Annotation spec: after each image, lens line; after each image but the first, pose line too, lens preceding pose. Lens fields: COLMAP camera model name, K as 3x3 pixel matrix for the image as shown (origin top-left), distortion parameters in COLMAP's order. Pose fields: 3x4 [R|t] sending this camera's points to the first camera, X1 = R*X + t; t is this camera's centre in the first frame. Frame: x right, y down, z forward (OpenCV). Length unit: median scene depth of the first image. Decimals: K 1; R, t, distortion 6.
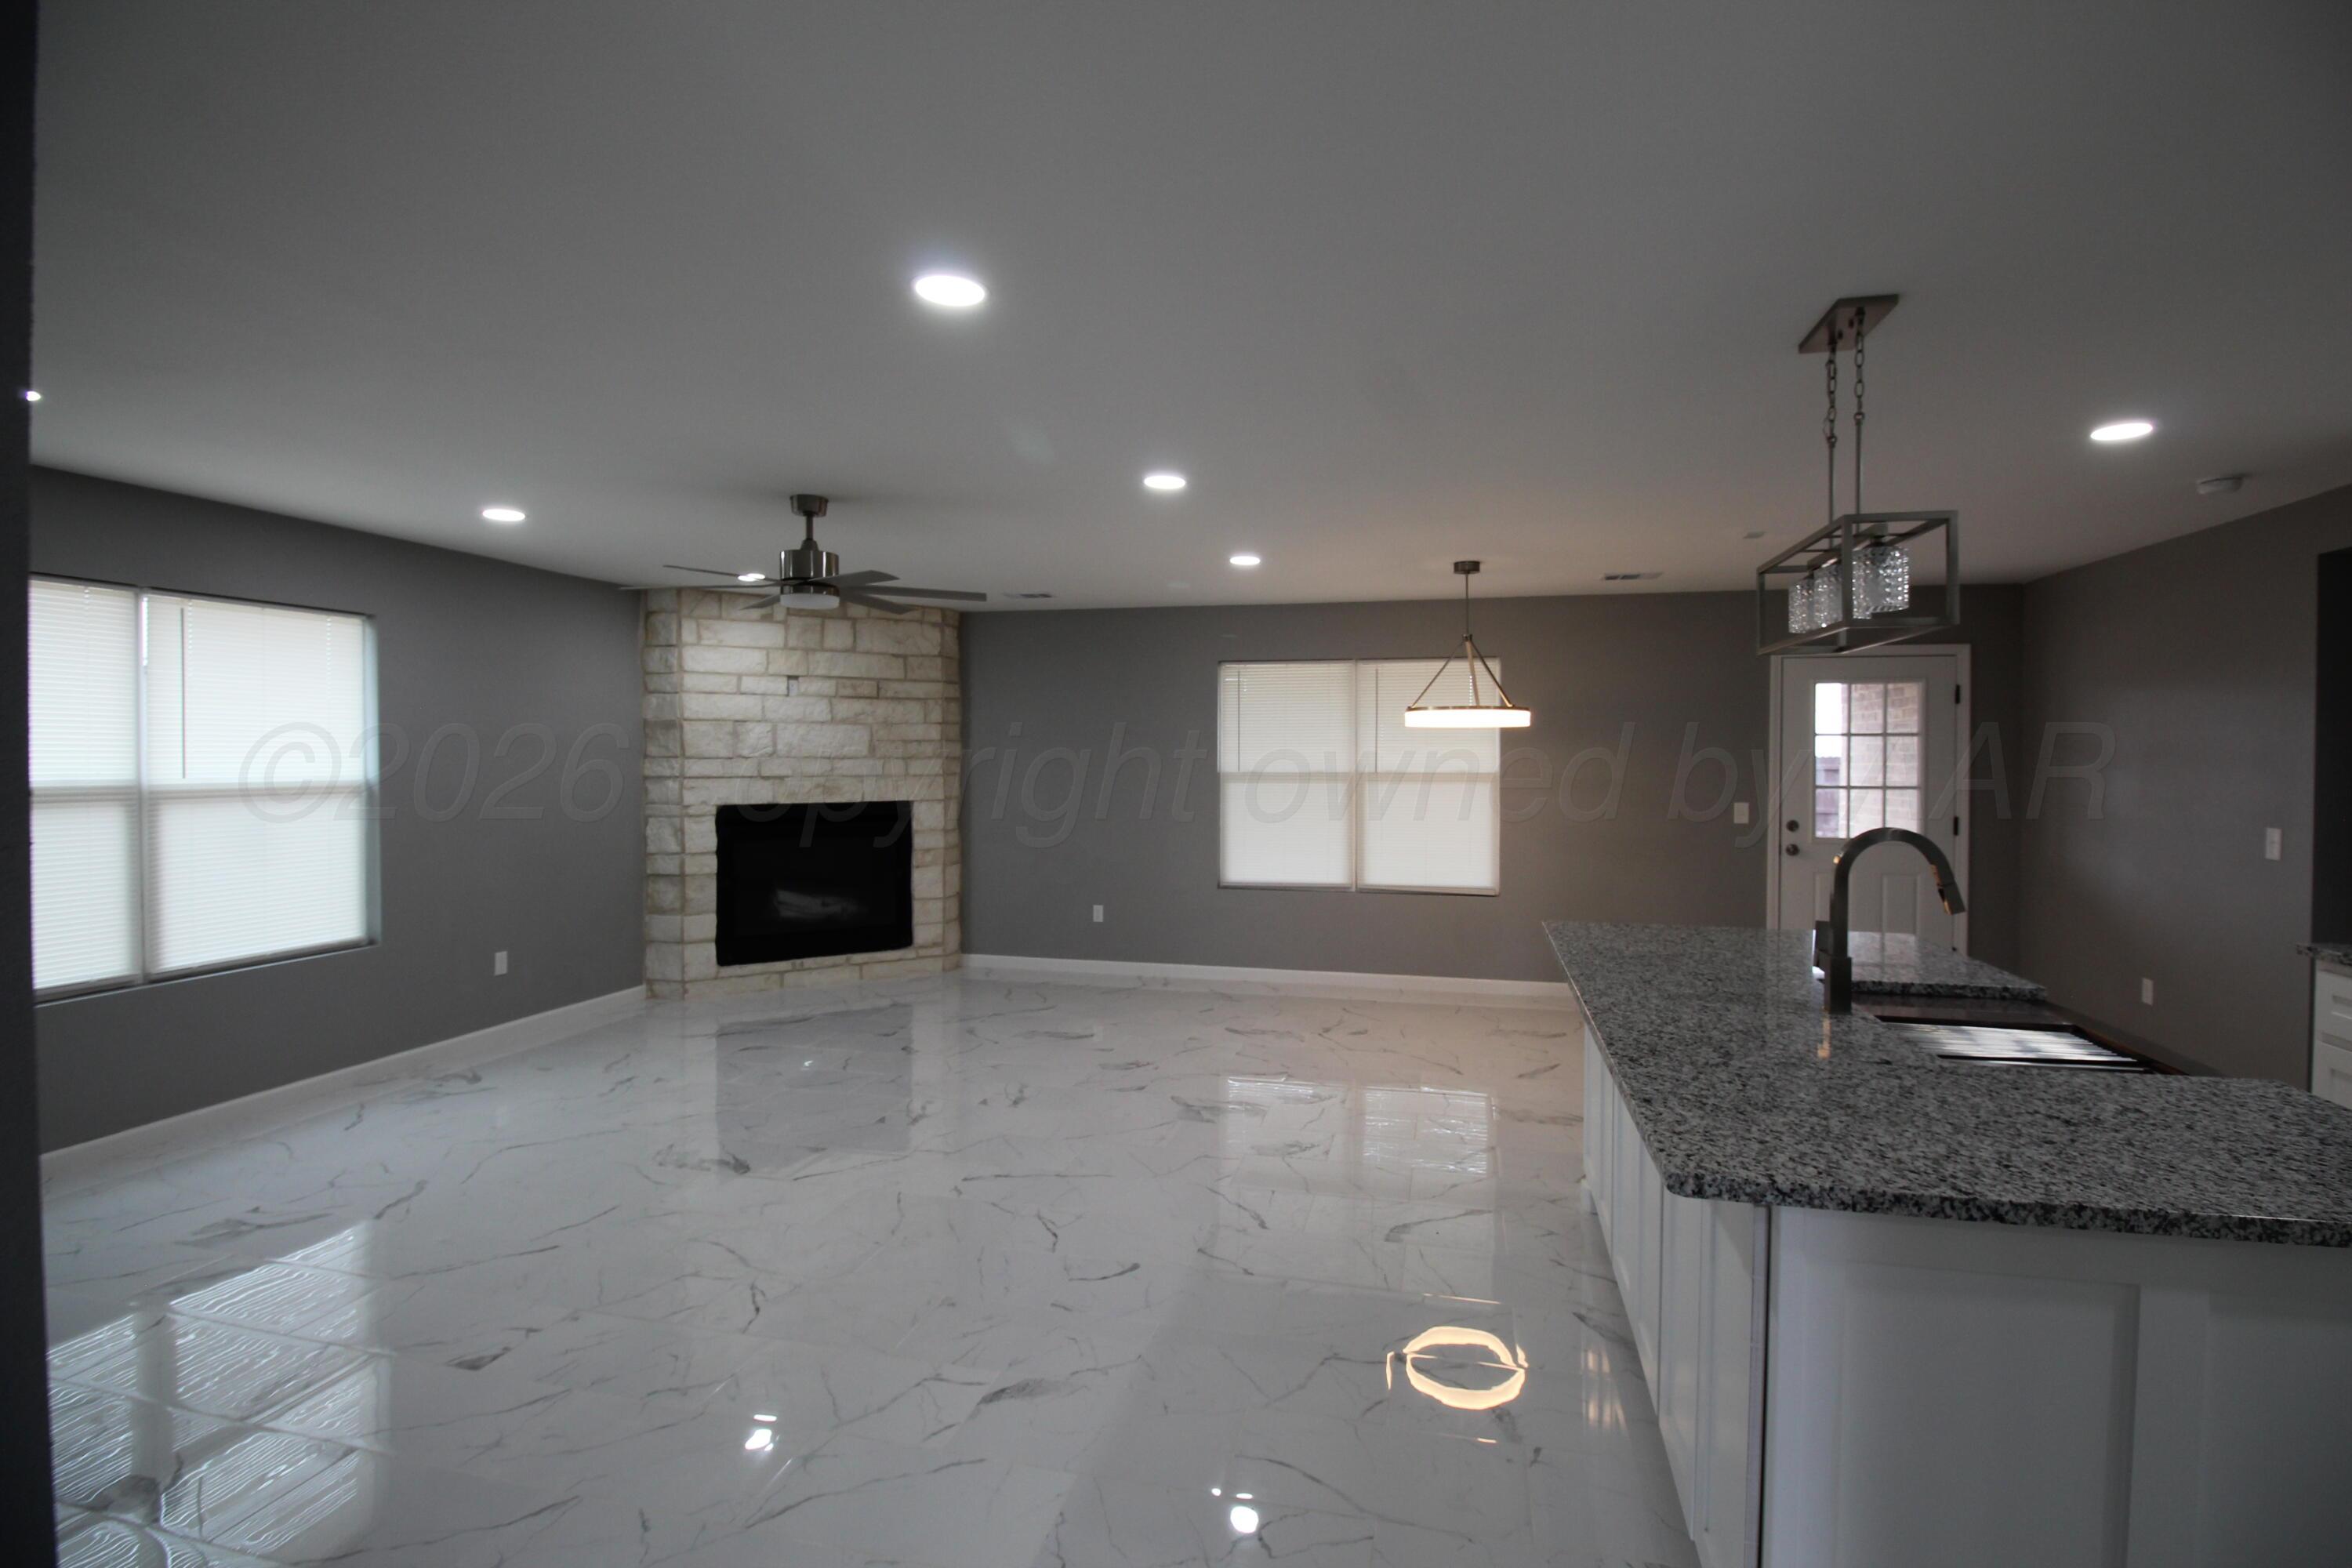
lens RADIAL K [[1197.8, 0, 1169.2], [0, 1197.8, 784.0], [0, 0, 1]] dist [-0.002960, -0.000274]
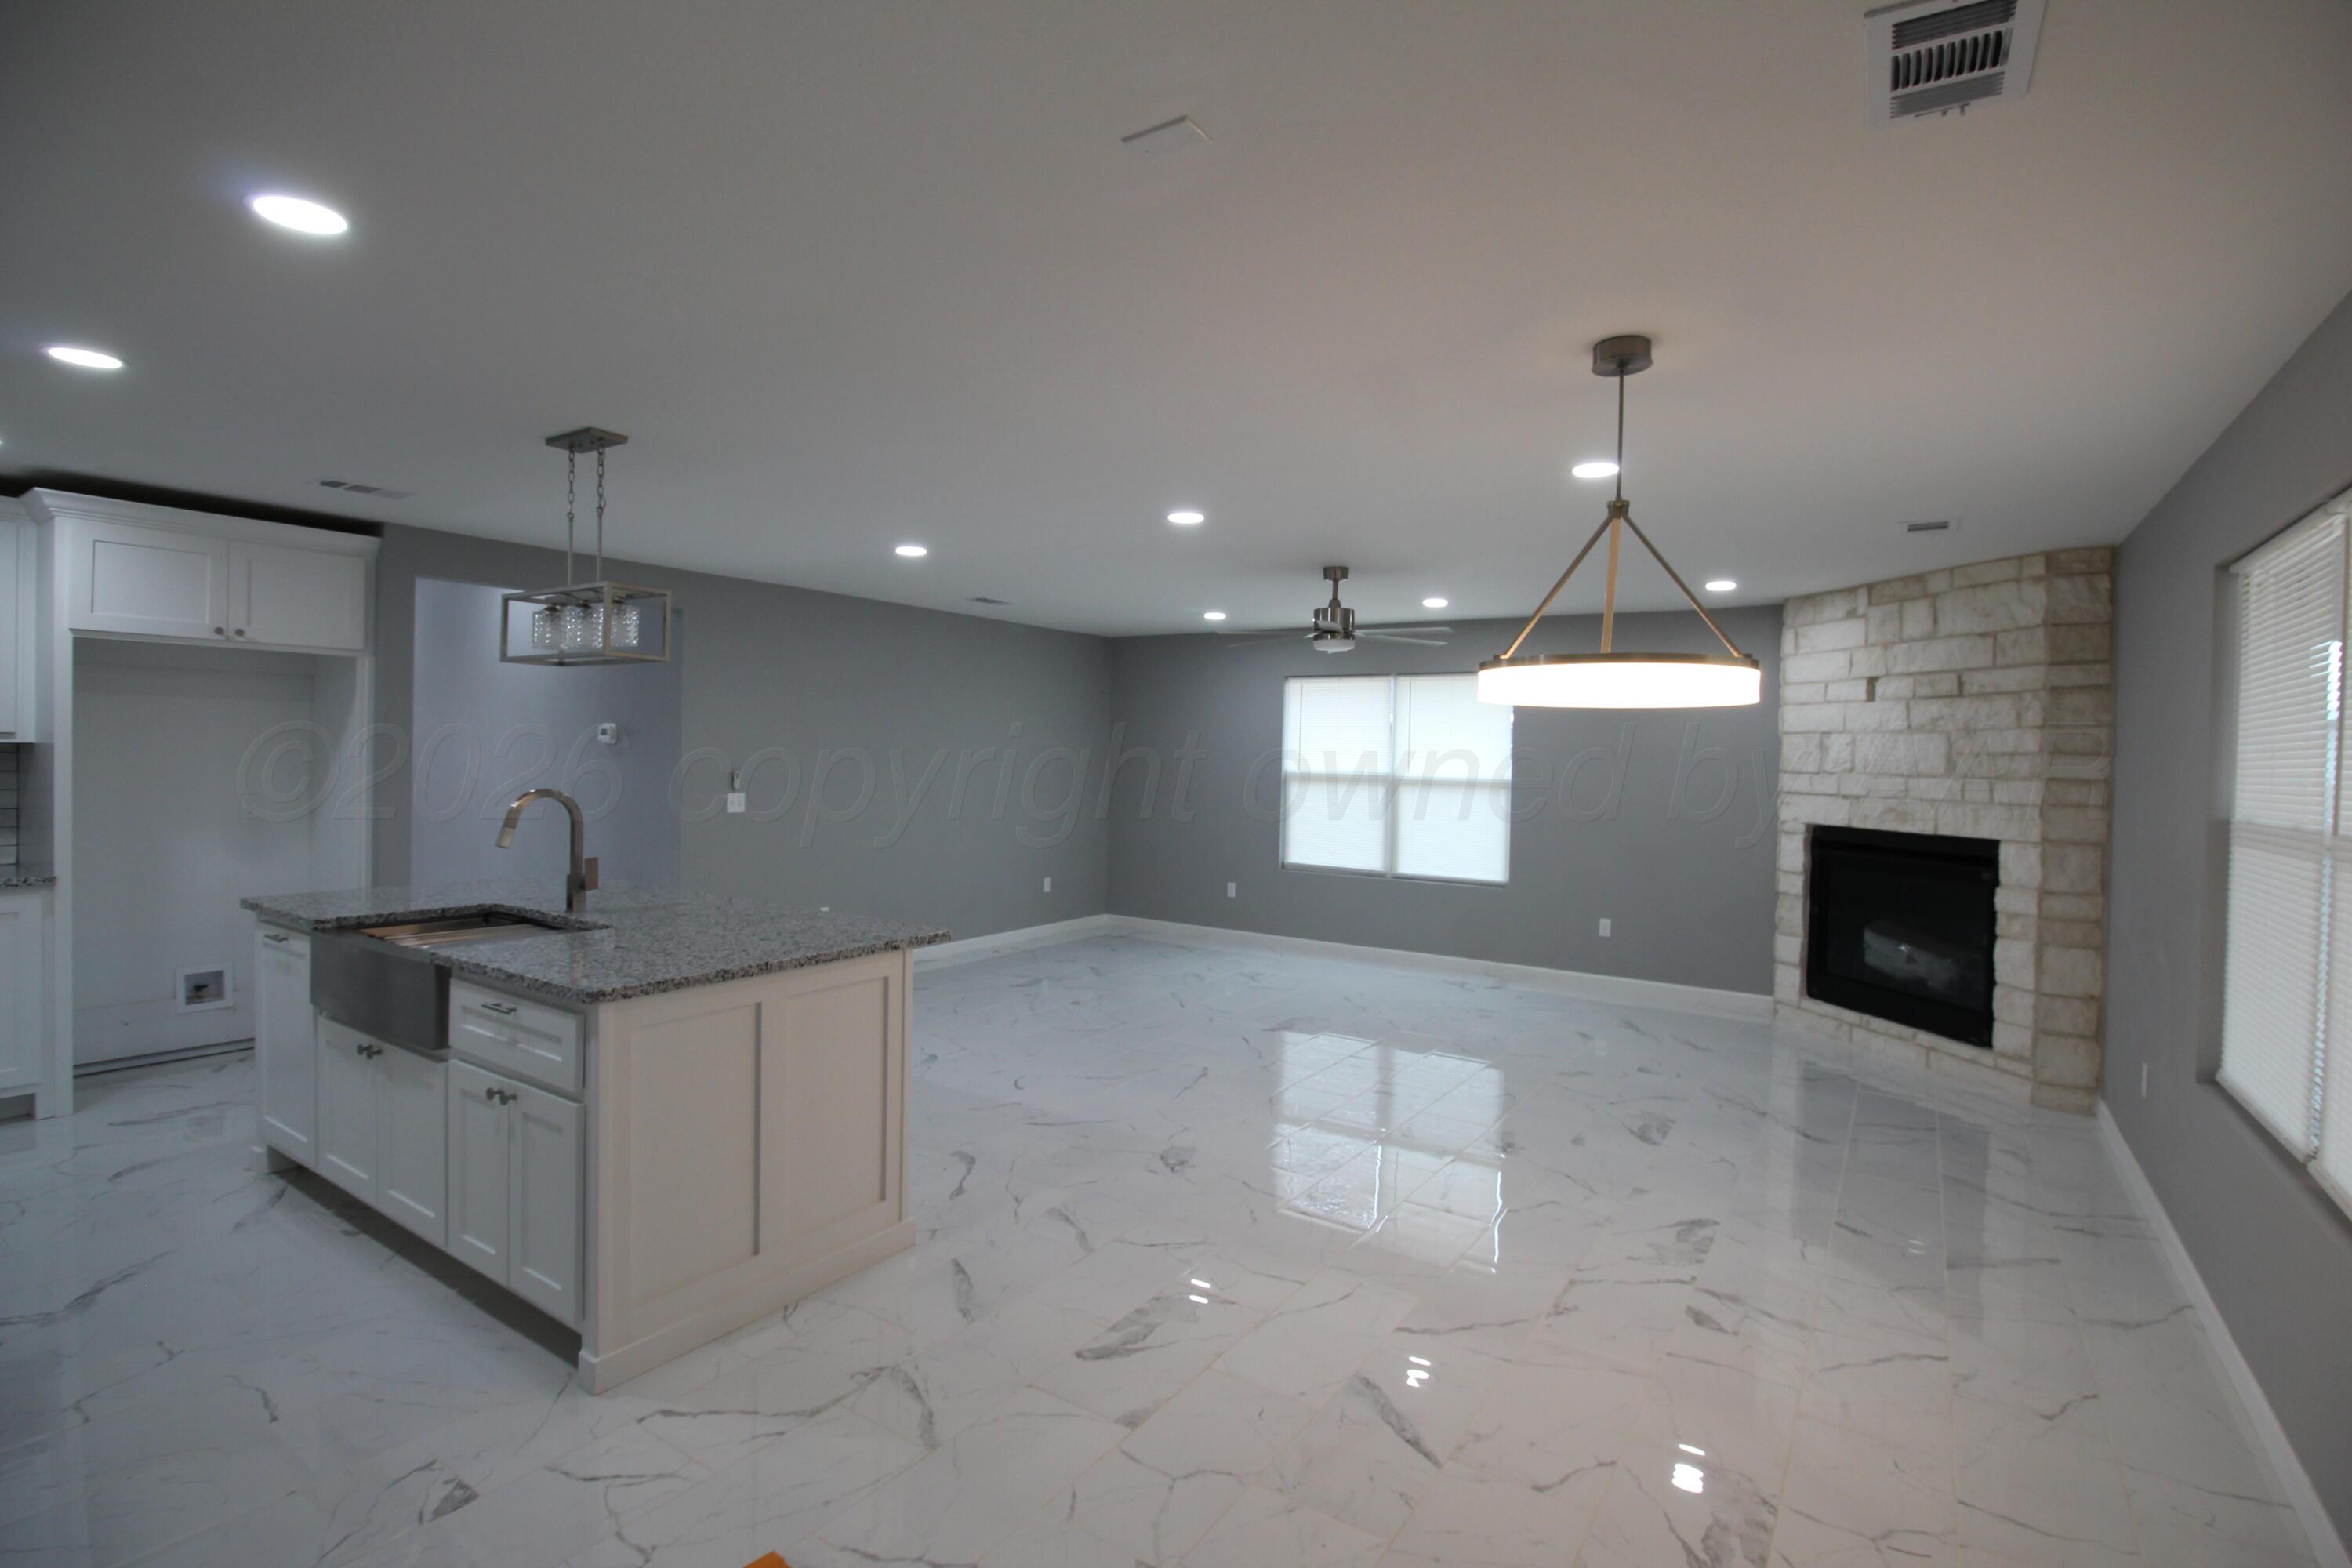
lens RADIAL K [[1096.4, 0, 1181.9], [0, 1096.4, 778.7], [0, 0, 1]] dist [-0.006335, -0.005099]
pose [[-0.372954, 0.006218, -0.927829, 0.590468], [-0.052245, 0.998250, 0.027691, -0.015184], [0.926378, 0.058802, -0.371977, 0.853980]]
